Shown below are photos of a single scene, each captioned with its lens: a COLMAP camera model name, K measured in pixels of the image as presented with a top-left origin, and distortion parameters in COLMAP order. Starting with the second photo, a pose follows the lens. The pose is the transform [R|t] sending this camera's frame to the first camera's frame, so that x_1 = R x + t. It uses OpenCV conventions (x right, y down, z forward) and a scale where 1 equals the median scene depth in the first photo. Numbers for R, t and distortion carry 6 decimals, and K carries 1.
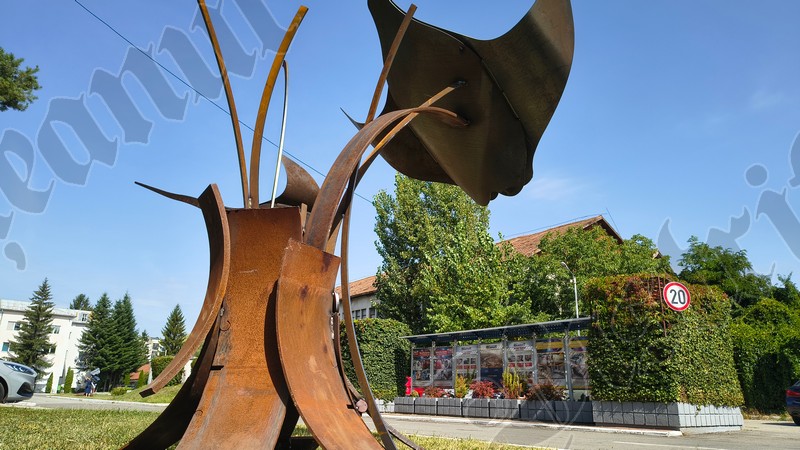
lens RADIAL K [[537.3, 0, 395.7], [0, 537.3, 228.0], [0, 0, 1]] dist [0.012085, -0.027113]
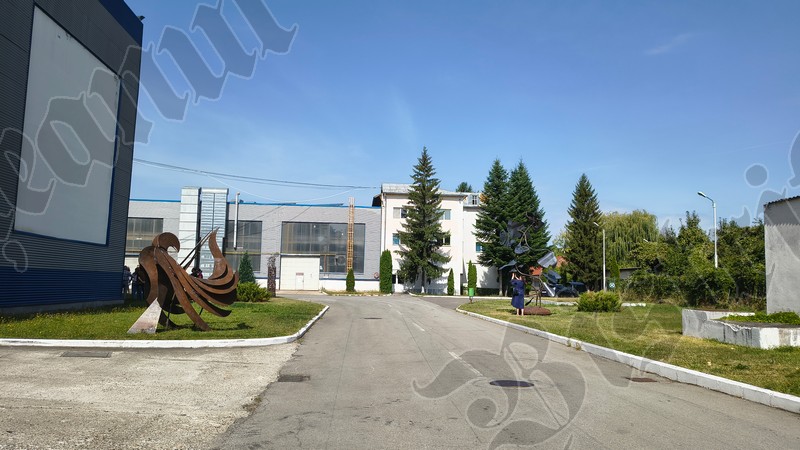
lens RADIAL K [[537.3, 0, 397.3], [0, 537.3, 219.1], [0, 0, 1]] dist [0.012085, -0.027113]
pose [[0.802673, -0.068873, -0.592429, -0.496881], [0.173307, 0.977384, 0.121186, 0.191857], [0.570684, -0.199945, 0.796456, 0.736779]]
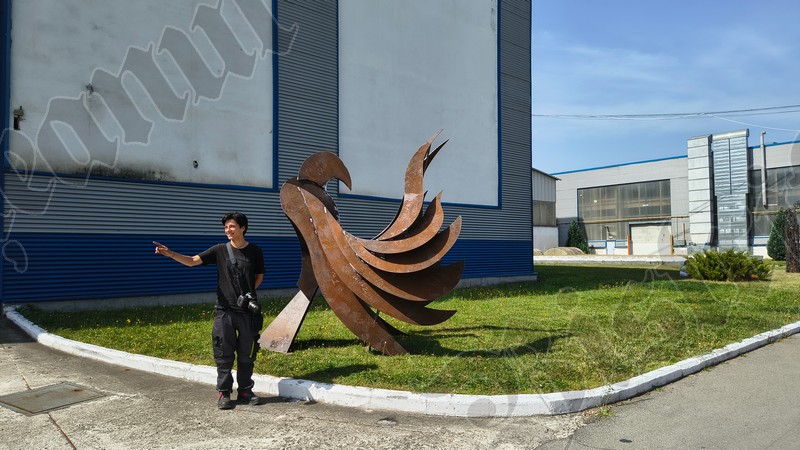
lens RADIAL K [[537.3, 0, 403.4], [0, 537.3, 231.6], [0, 0, 1]] dist [0.012085, -0.027113]
pose [[-0.011055, -0.050141, -0.998681, -1.122256], [0.308569, 0.949828, -0.051104, 0.470566], [0.951138, -0.308727, 0.004972, 1.599322]]
